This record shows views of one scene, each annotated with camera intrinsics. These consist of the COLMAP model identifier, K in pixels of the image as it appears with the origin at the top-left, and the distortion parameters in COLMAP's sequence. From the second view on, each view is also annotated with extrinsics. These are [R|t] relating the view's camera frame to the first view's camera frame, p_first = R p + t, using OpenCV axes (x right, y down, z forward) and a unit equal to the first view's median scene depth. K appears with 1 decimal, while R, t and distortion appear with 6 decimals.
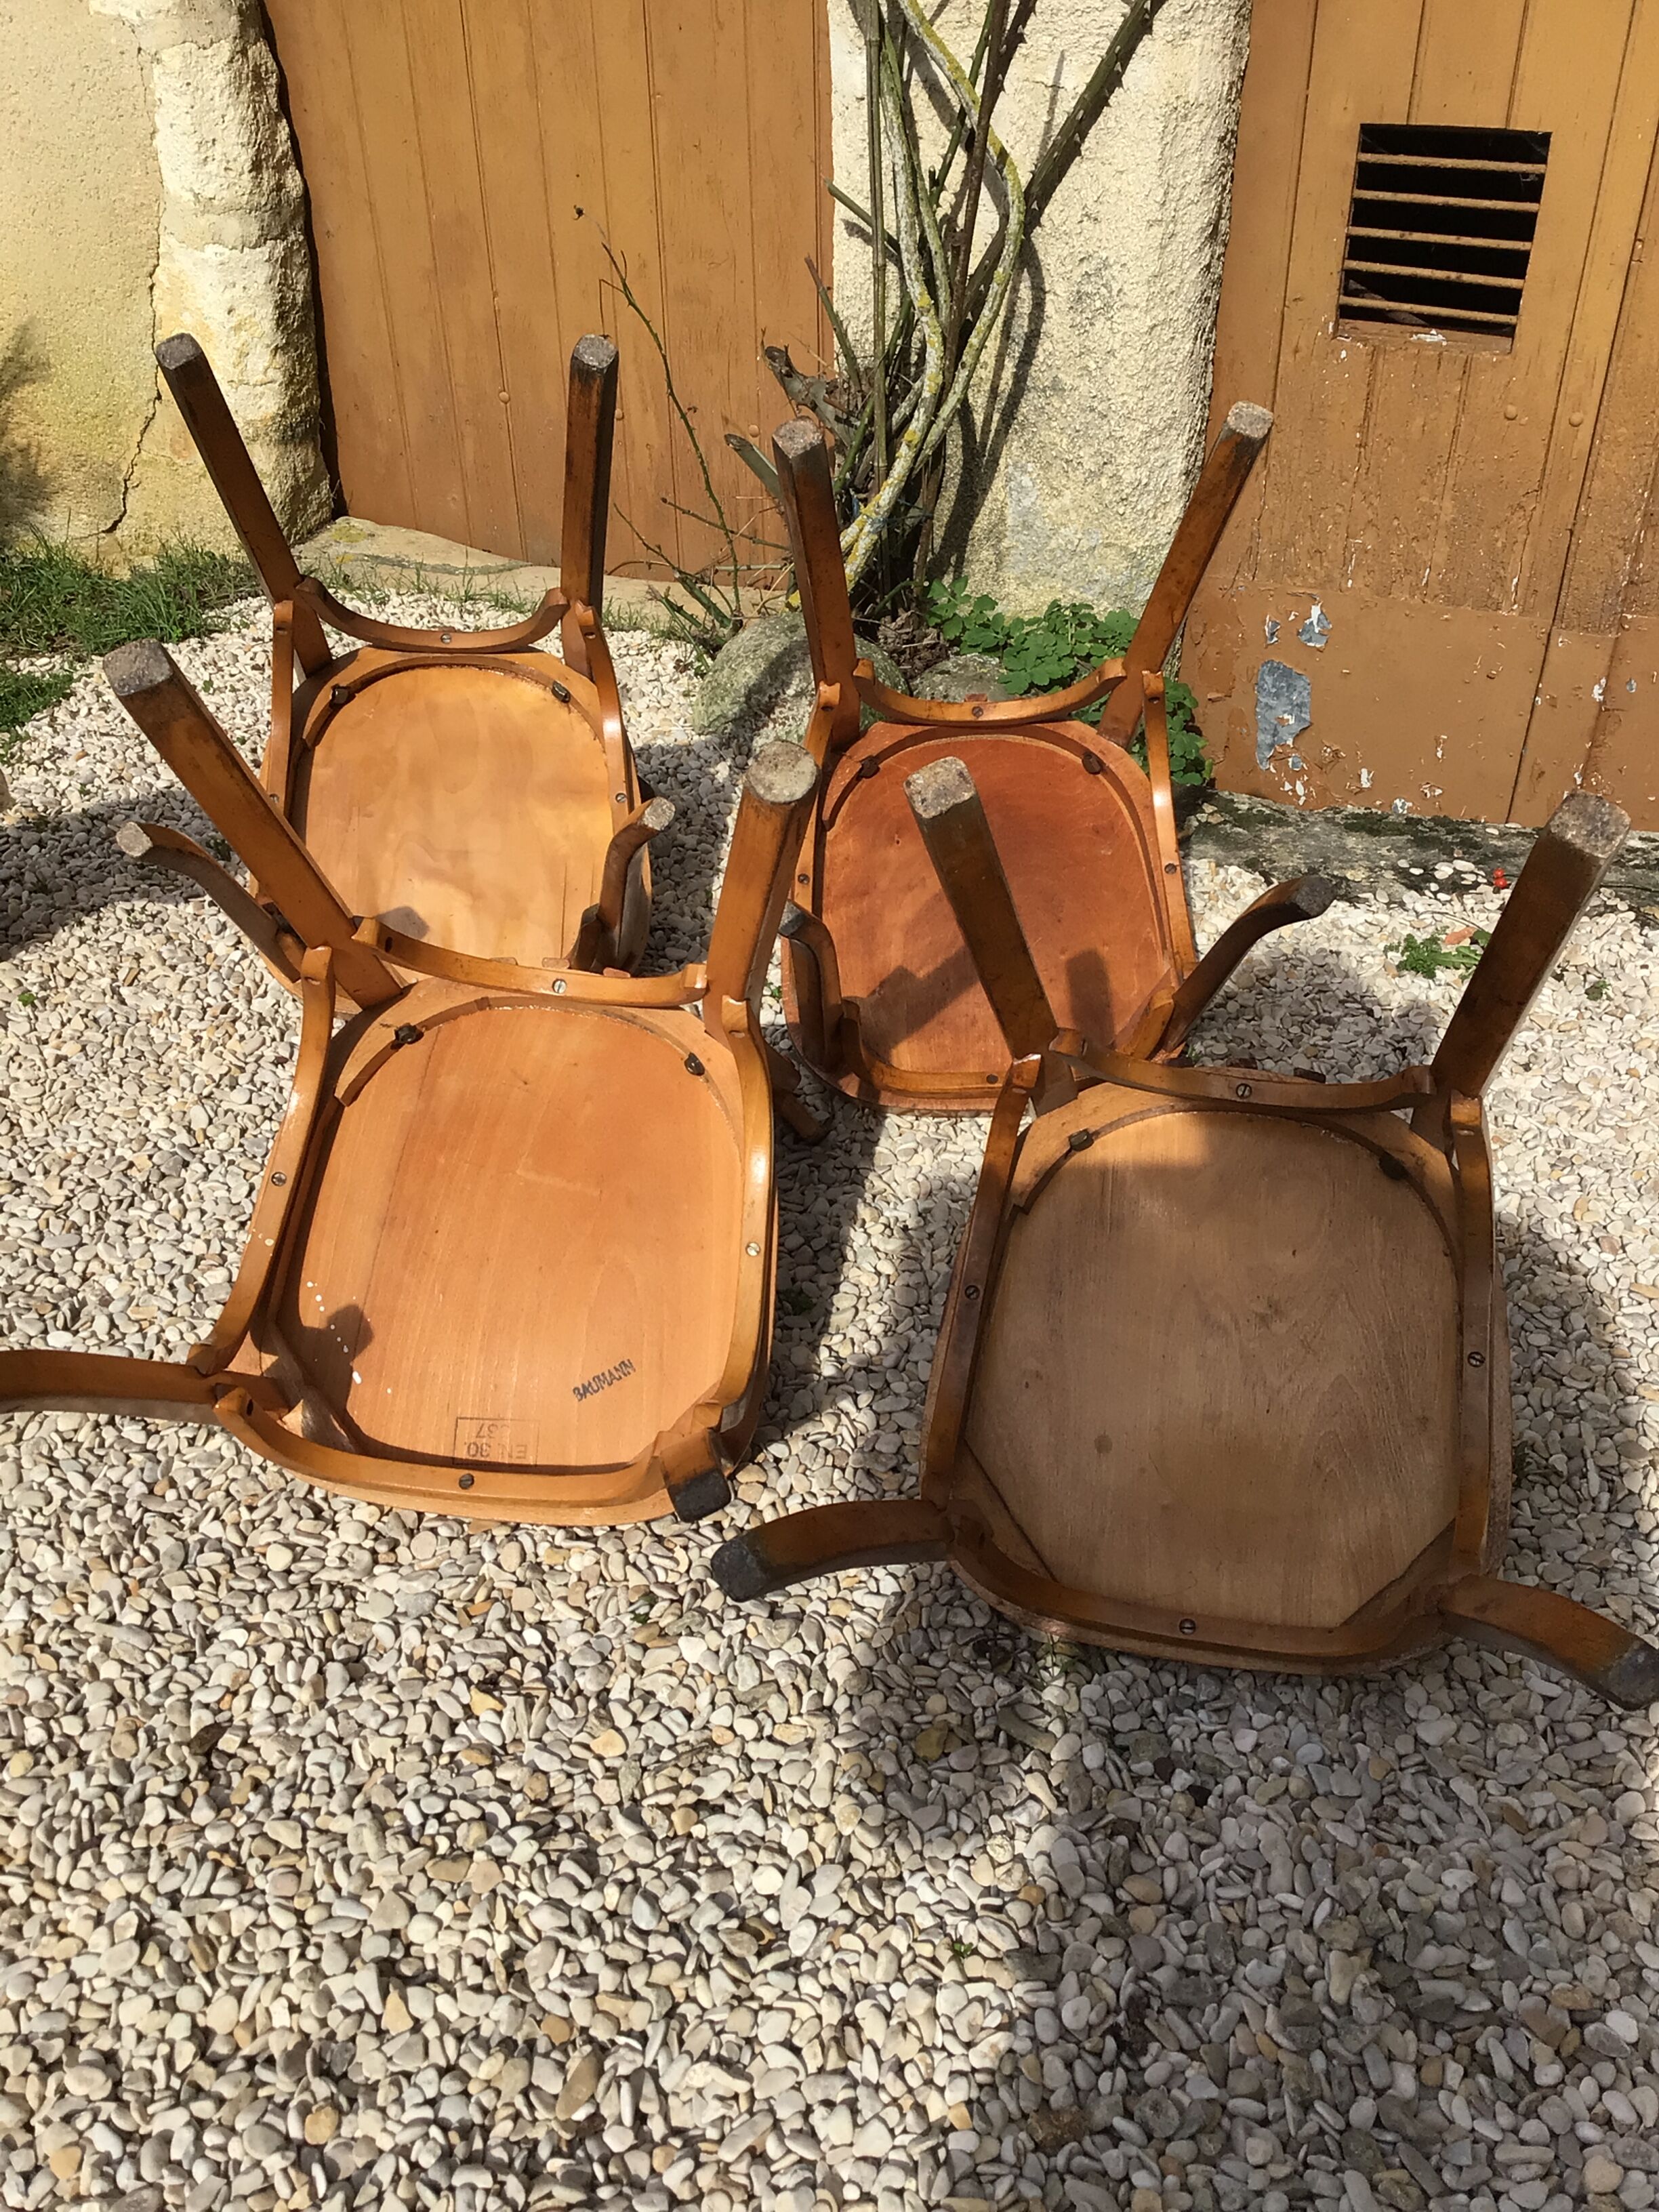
lens RADIAL K [[2034.6, 0, 861.0], [0, 2034.6, 1092.6], [0, 0, 1]] dist [0.035279, -0.091829]
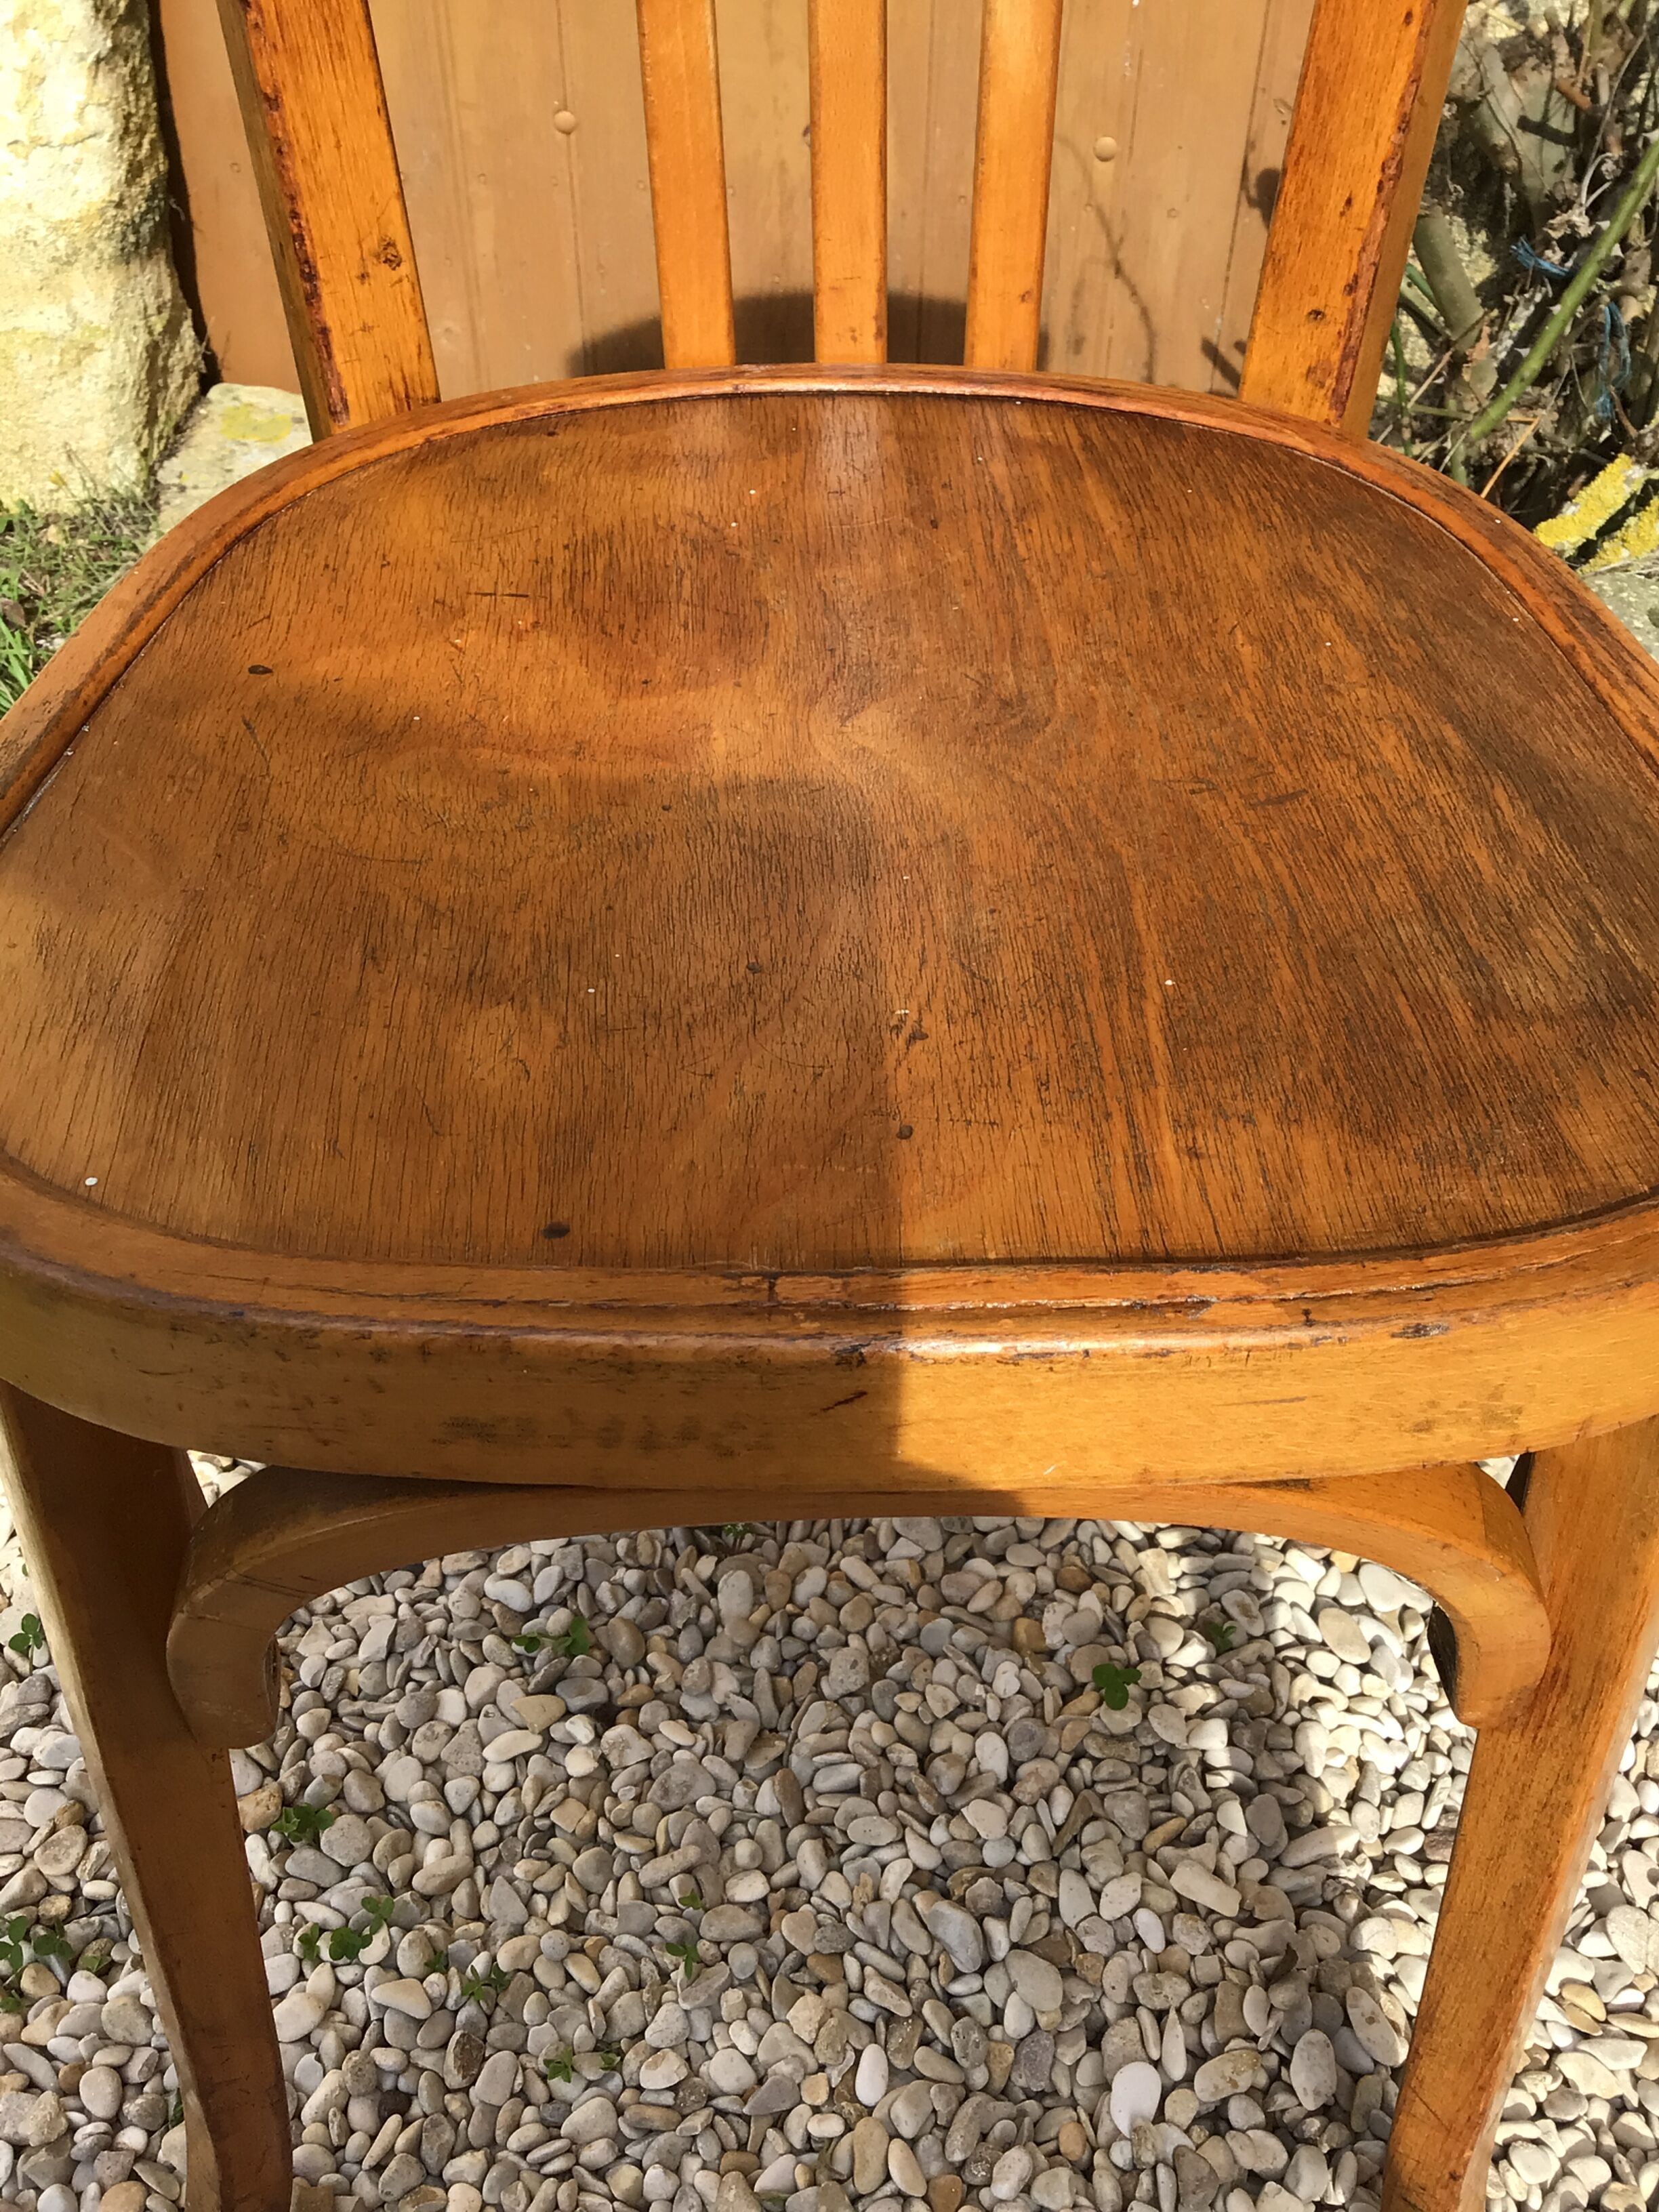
lens RADIAL K [[2048.7, 0, 807.9], [0, 2048.7, 1110.1], [0, 0, 1]] dist [0.046095, -0.116894]
pose [[0.966610, -0.176019, 0.186230, -0.279388], [0.145363, 0.975150, 0.167189, -0.196949], [-0.211031, -0.134535, 0.968177, 0.508290]]
